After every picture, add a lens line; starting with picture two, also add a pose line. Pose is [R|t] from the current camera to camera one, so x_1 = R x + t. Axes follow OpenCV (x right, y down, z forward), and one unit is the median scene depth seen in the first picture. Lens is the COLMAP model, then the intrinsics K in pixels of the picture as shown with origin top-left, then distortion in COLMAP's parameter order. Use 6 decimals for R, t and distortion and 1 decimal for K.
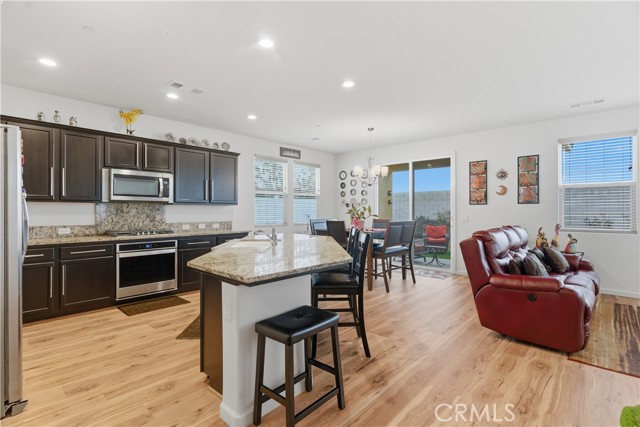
lens RADIAL K [[306.6, 0, 320.8], [0, 306.6, 213.7], [0, 0, 1]] dist [-0.011039, 0.000593]
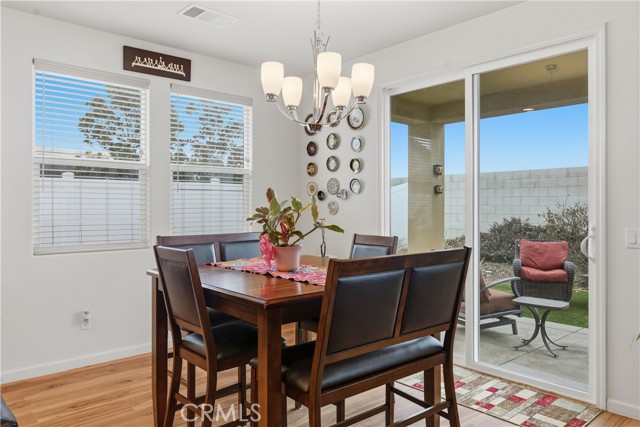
lens RADIAL K [[456.1, 0, 318.5], [0, 456.1, 213.2], [0, 0, 1]] dist [-0.015755, -0.000643]
pose [[0.994786, 0.002099, -0.101960, 0.149659], [-0.001736, 0.999992, 0.003650, -0.006308], [0.101967, -0.003454, 0.994782, 0.391159]]
